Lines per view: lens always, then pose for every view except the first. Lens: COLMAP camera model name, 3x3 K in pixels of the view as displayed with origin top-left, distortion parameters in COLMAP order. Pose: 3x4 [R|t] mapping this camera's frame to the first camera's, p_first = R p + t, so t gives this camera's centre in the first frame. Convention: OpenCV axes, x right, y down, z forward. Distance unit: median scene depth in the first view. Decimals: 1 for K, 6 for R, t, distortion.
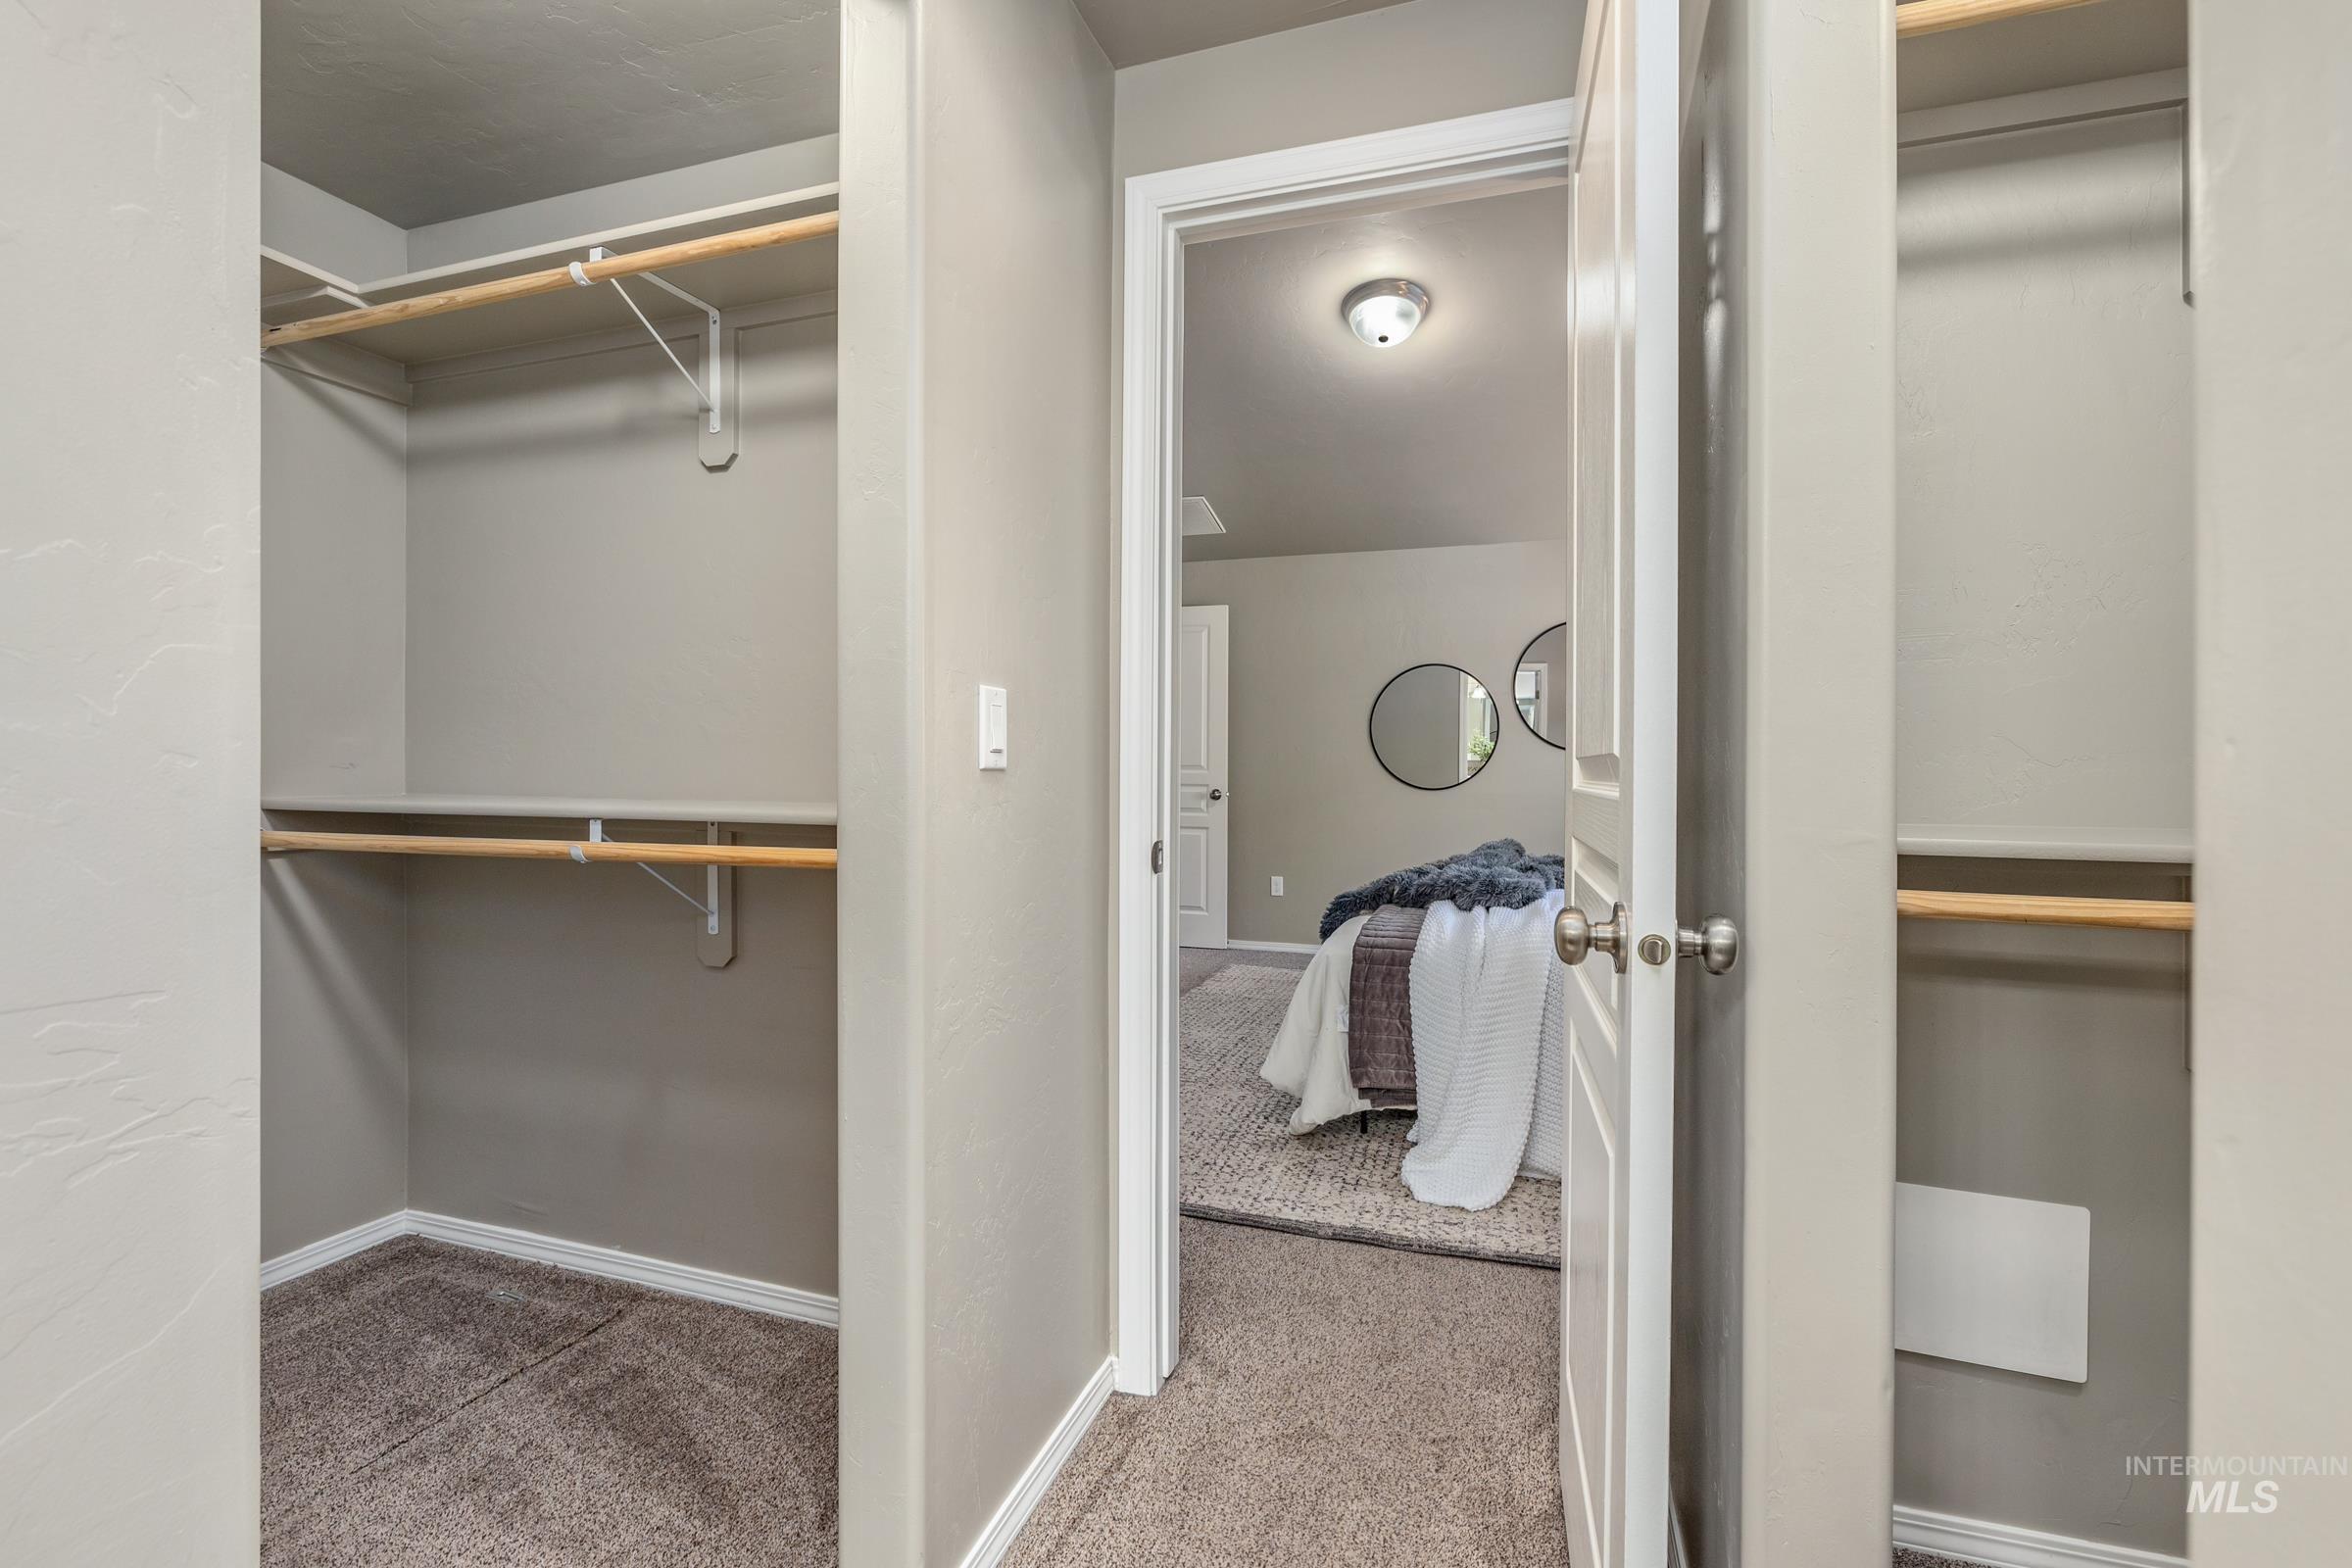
lens RADIAL K [[1090.1, 0, 1178.3], [0, 1090.1, 790.7], [0, 0, 1]] dist [-0.021145, 0.000322]
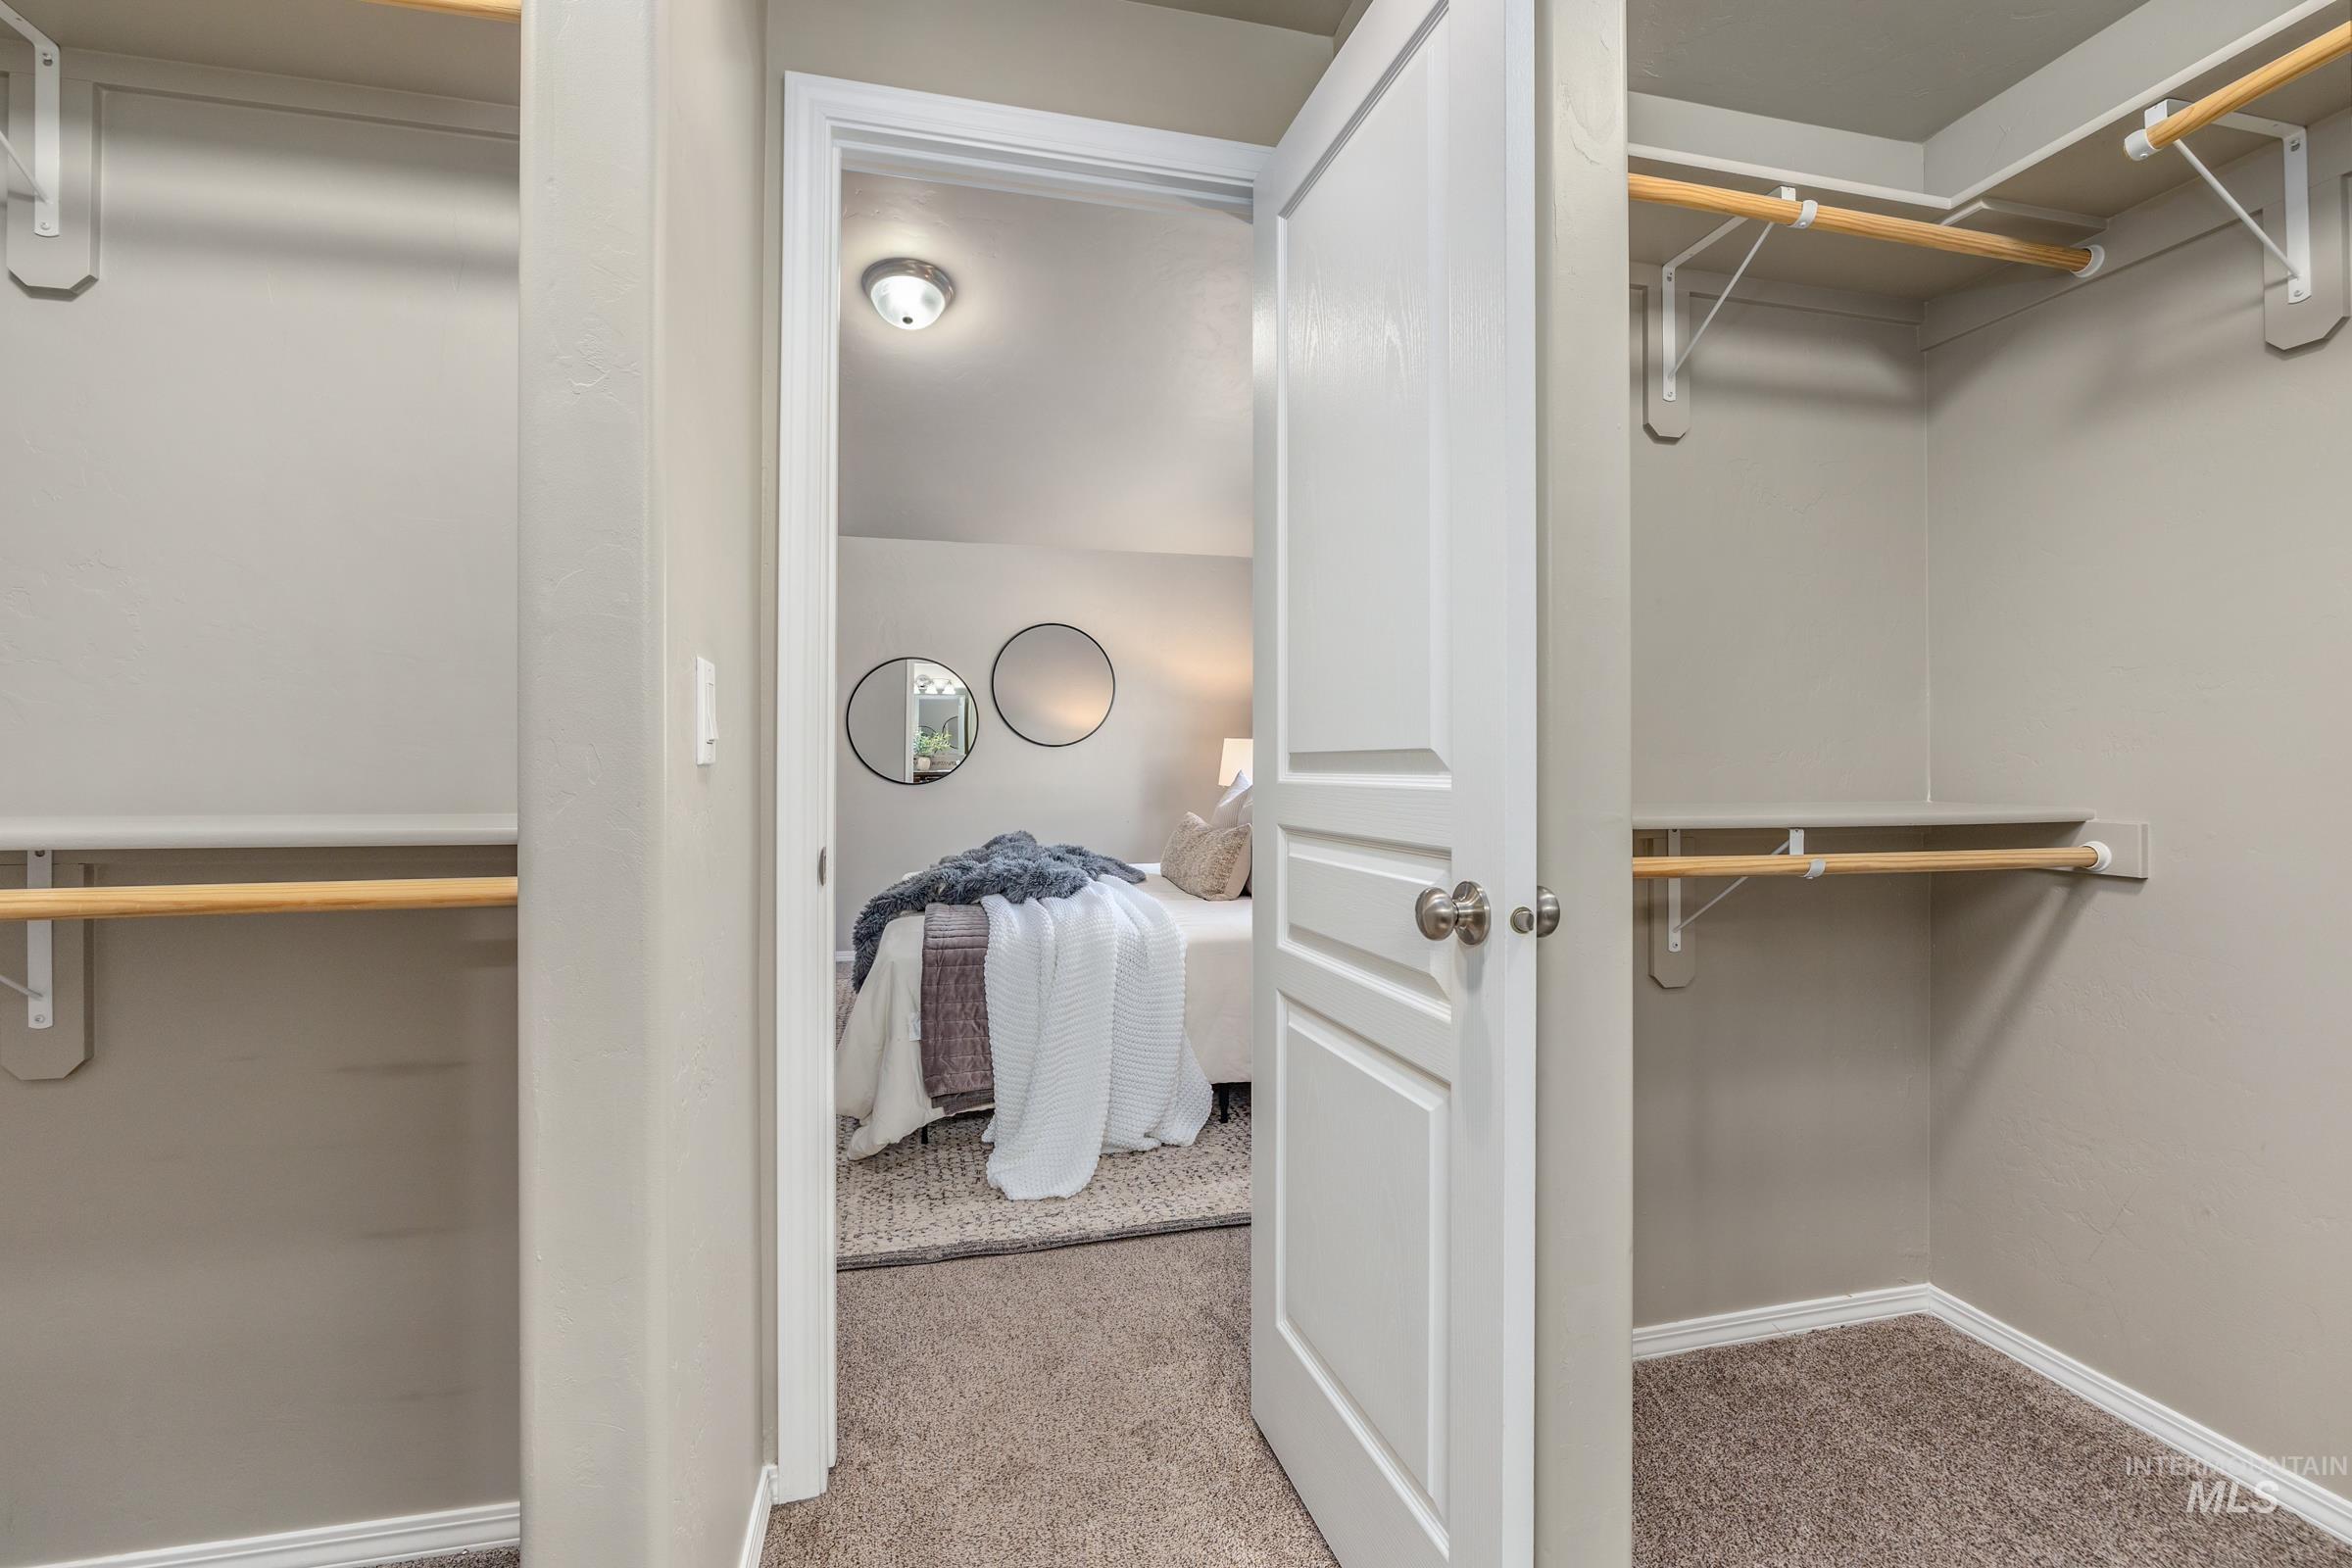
lens RADIAL K [[1073.8, 0, 1180.0], [0, 1073.8, 775.8], [0, 0, 1]] dist [-0.005714, -0.000449]
pose [[0.828633, -0.008947, 0.559721, -0.194711], [0.014389, 0.999882, -0.005319, -0.001443], [-0.559608, 0.012461, 0.828664, 0.099260]]
